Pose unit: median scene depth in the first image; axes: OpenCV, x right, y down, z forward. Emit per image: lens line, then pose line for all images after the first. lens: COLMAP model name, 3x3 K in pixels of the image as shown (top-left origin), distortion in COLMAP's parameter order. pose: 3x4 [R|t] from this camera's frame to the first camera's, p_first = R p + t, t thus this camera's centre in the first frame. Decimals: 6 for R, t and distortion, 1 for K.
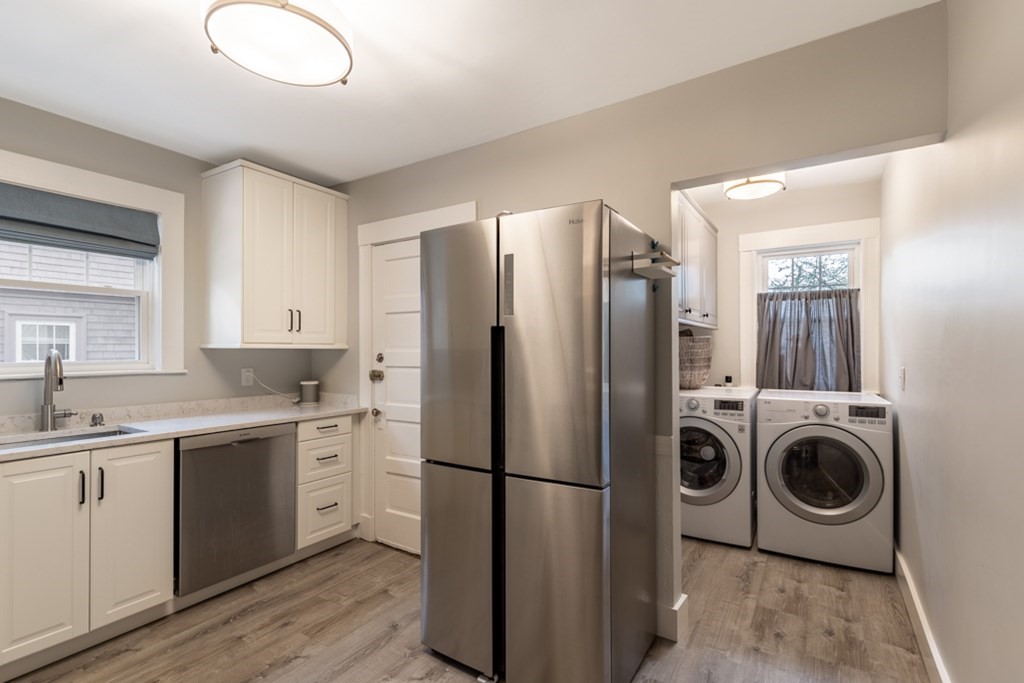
lens RADIAL K [[468.9, 0, 514.2], [0, 468.9, 345.5], [0, 0, 1]] dist [0.005181, -0.000577]
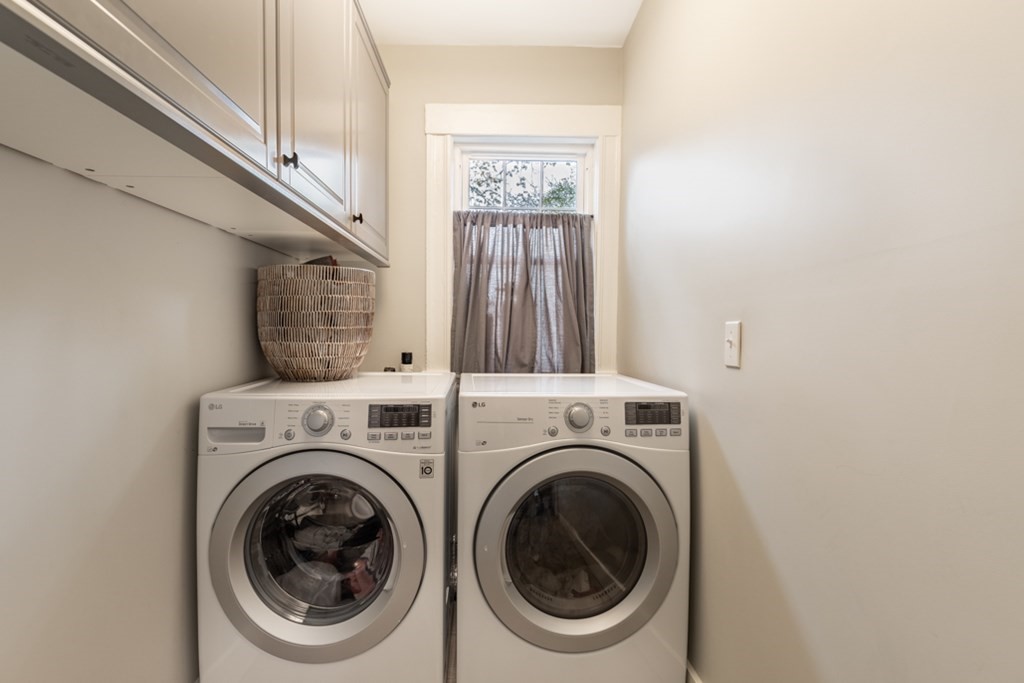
lens RADIAL K [[482.6, 0, 502.3], [0, 482.6, 342.7], [0, 0, 1]] dist [0.001845, -0.000496]
pose [[0.822465, -0.001755, 0.568813, 0.243657], [-0.013744, 0.999642, 0.022958, 0.042104], [-0.568649, -0.026700, 0.822147, 0.504808]]
